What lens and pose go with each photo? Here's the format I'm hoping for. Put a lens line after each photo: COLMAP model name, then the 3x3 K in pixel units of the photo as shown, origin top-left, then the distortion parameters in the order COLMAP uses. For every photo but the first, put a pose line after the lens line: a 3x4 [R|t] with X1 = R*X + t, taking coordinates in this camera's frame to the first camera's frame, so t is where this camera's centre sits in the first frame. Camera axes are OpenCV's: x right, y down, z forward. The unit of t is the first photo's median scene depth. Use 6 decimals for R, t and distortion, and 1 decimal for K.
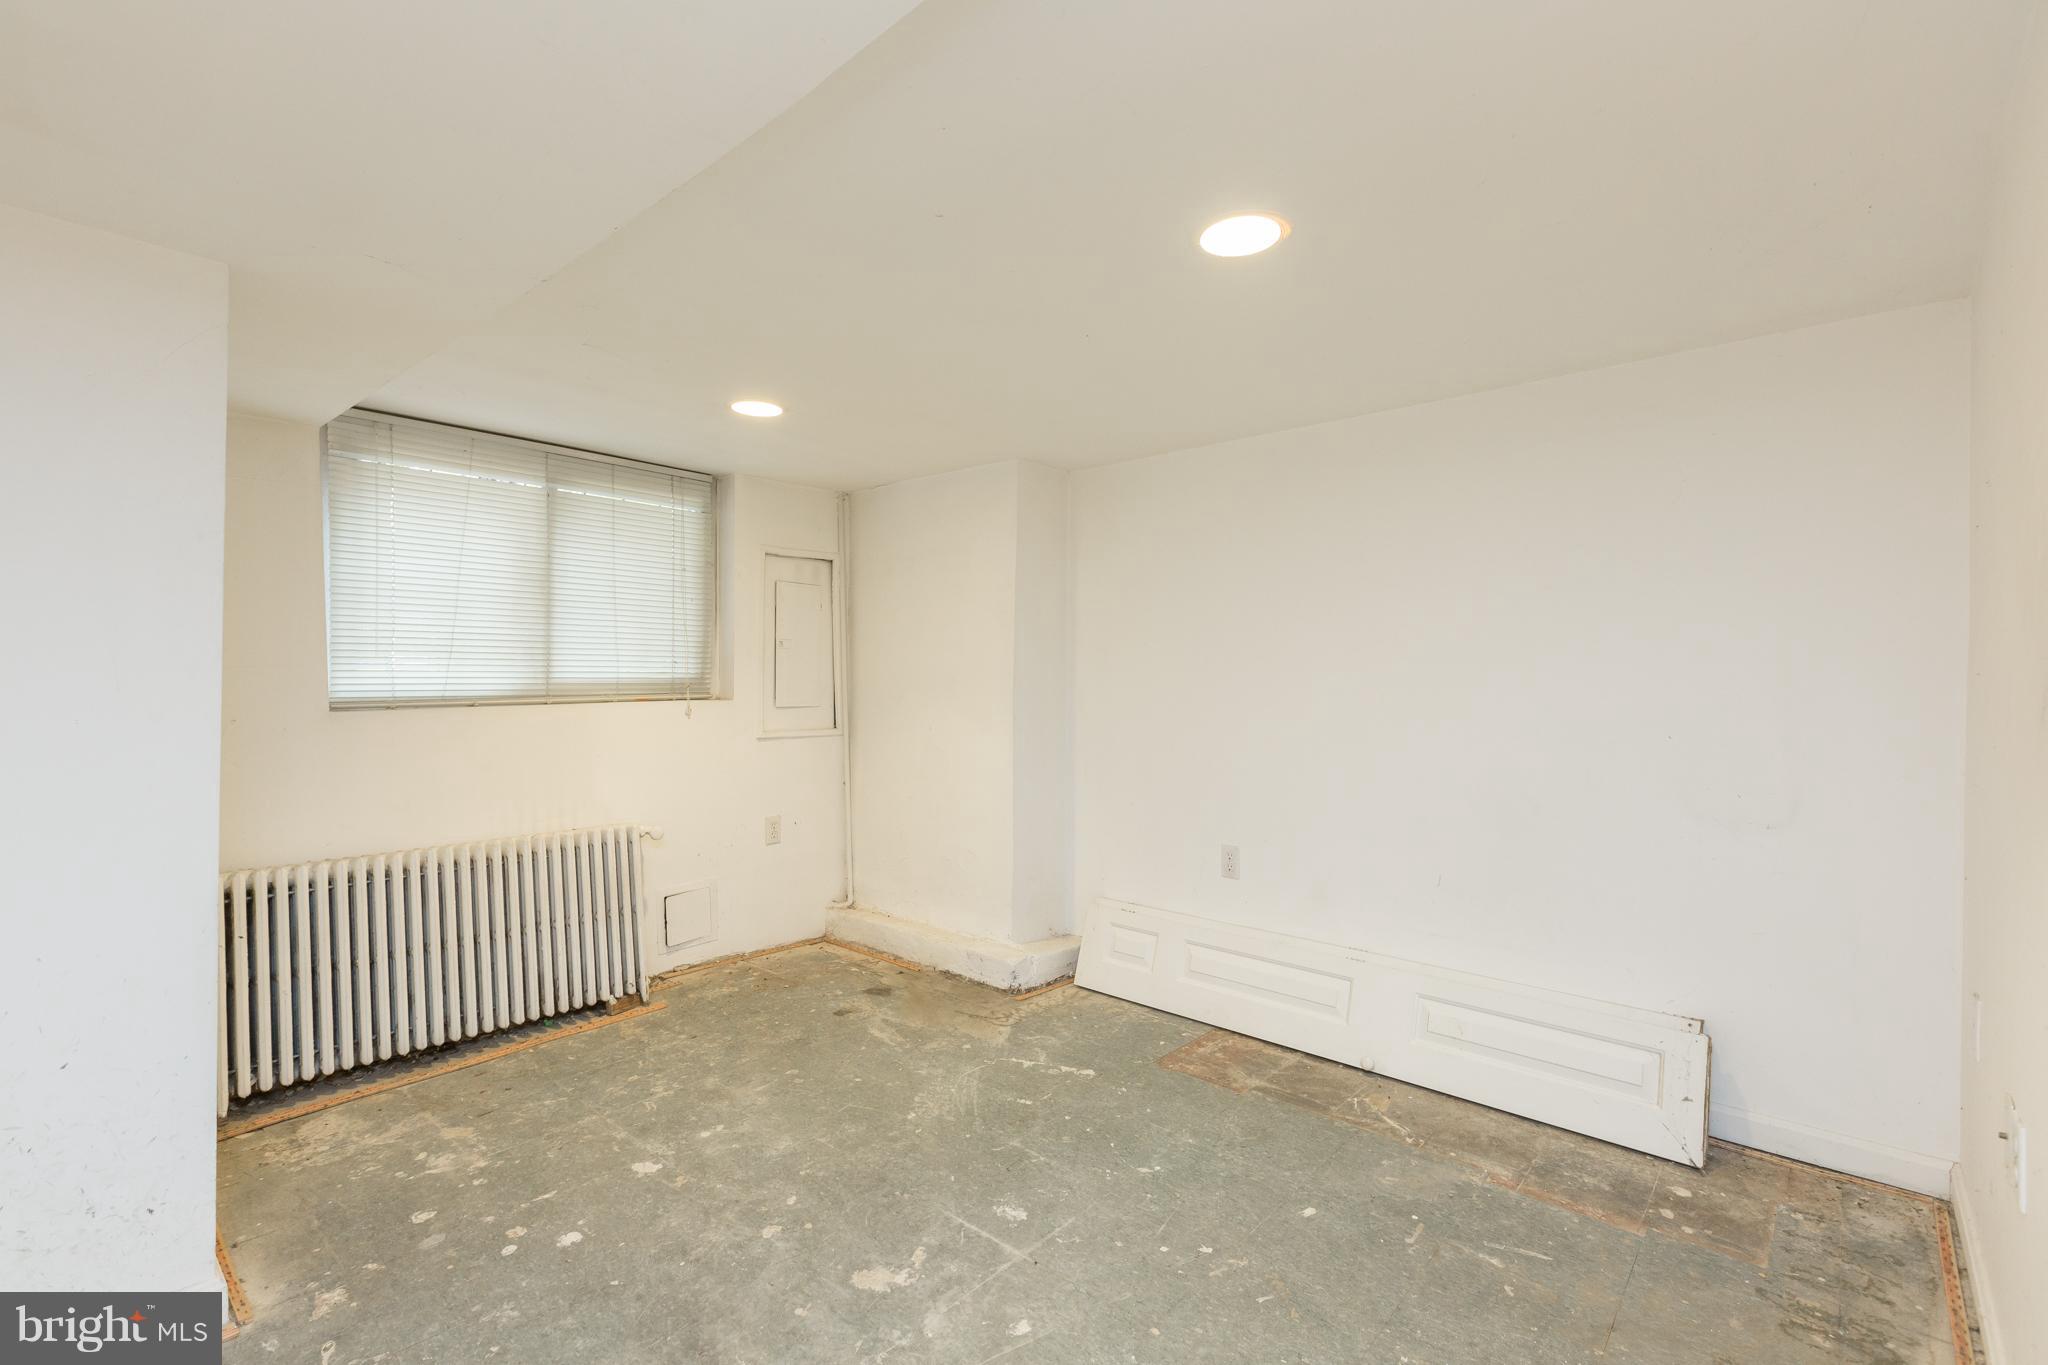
lens RADIAL K [[903.7, 0, 1024.9], [0, 903.7, 676.3], [0, 0, 1]] dist [-0.000027, 0.000066]
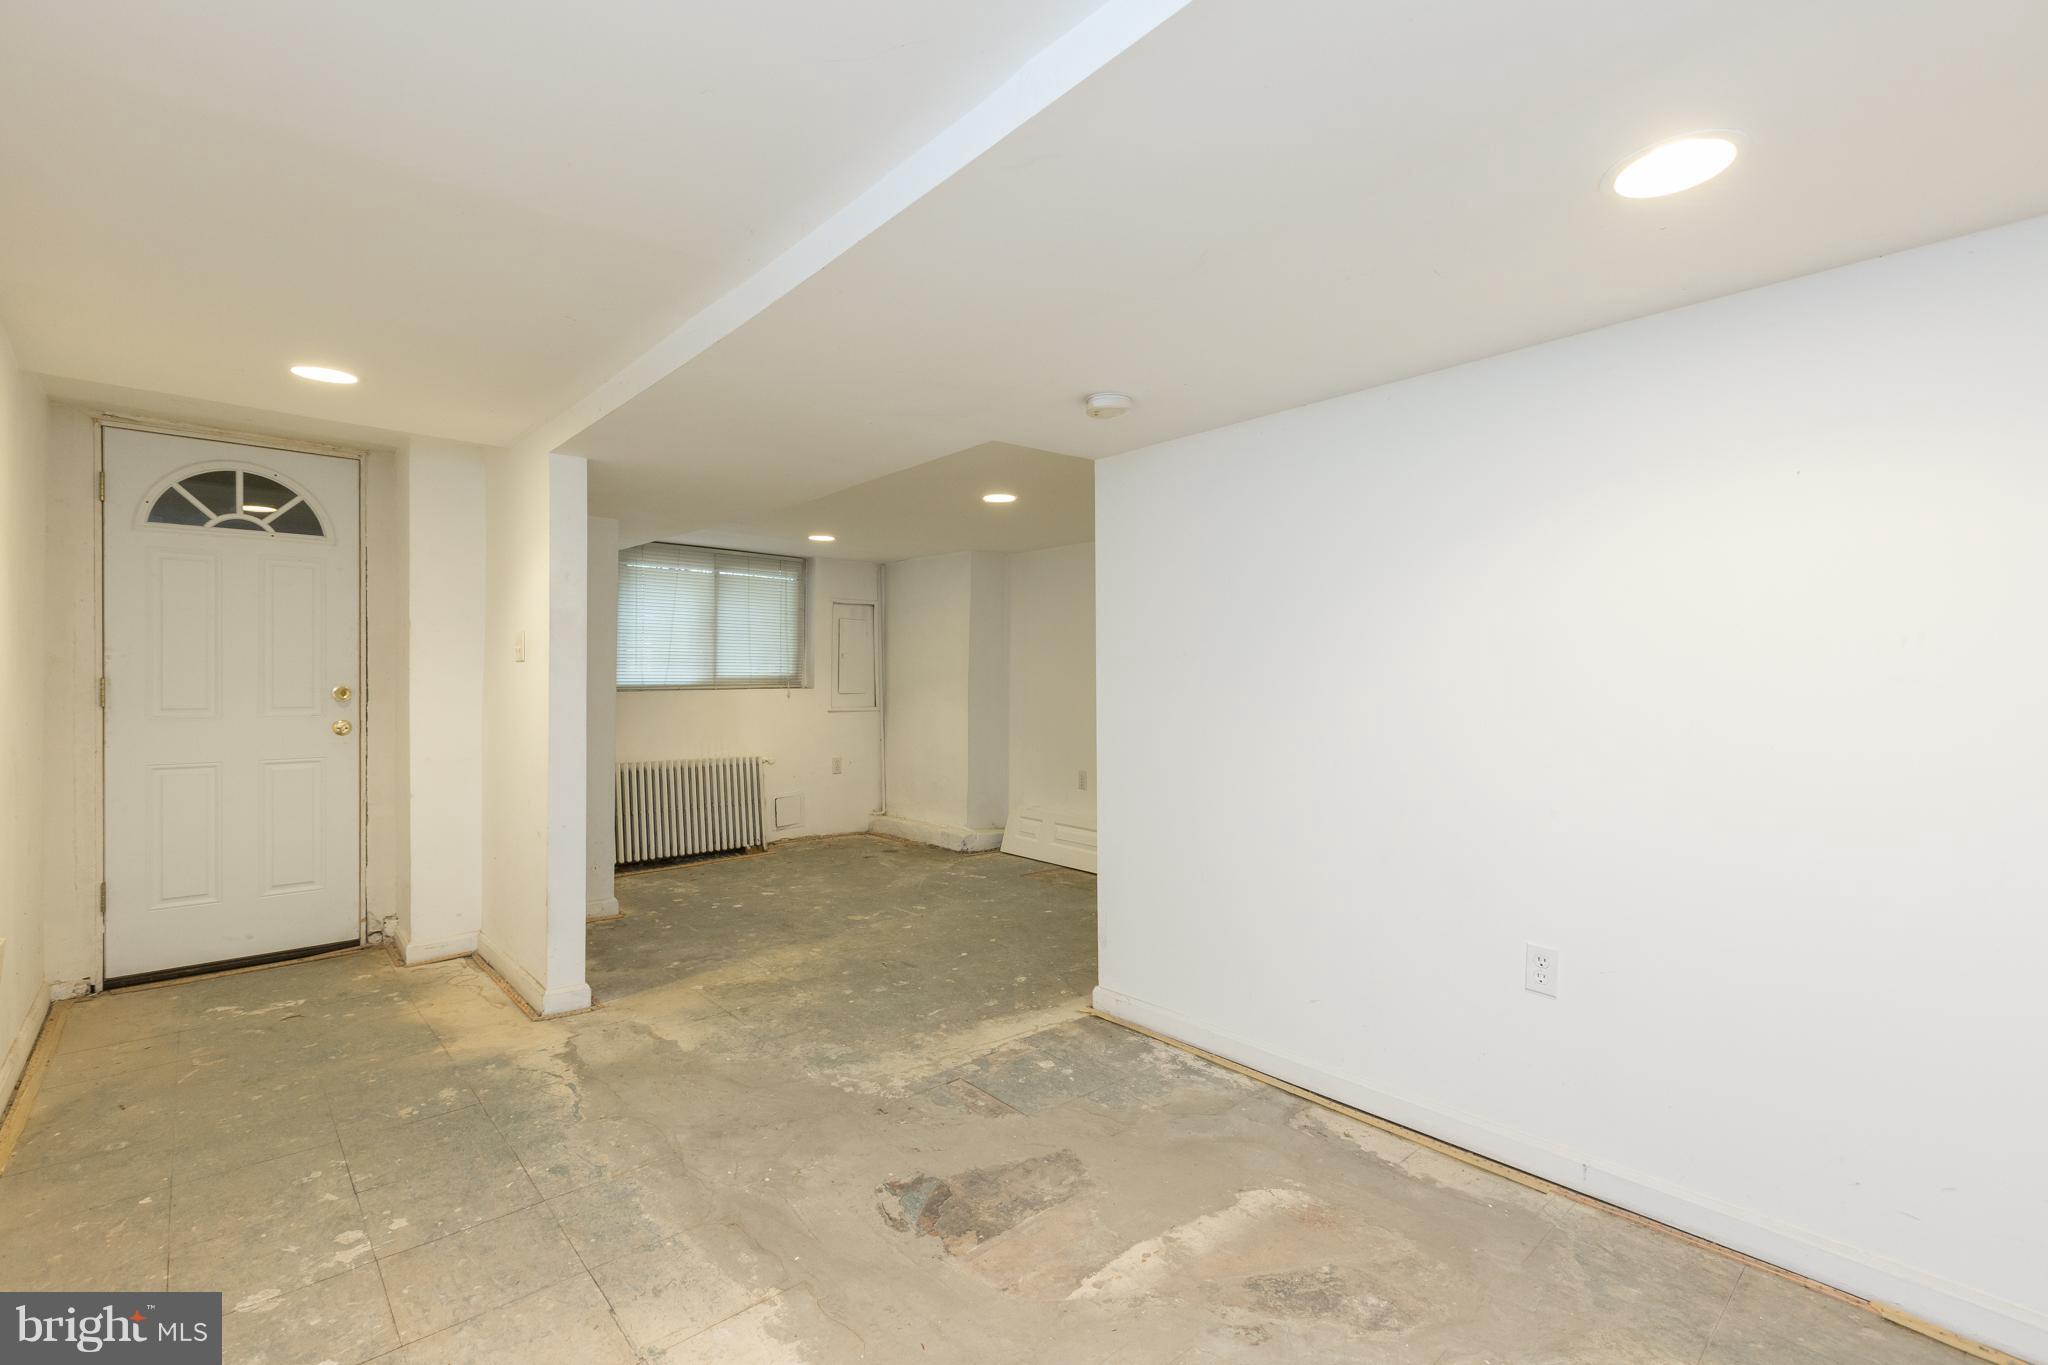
lens RADIAL K [[903.7, 0, 1024.9], [0, 903.7, 676.3], [0, 0, 1]] dist [-0.000027, 0.000066]
pose [[0.993895, 0.002883, -0.110292, 0.295184], [-0.002778, 0.999996, 0.001103, -0.000629], [0.110295, -0.000789, 0.993899, -0.739500]]
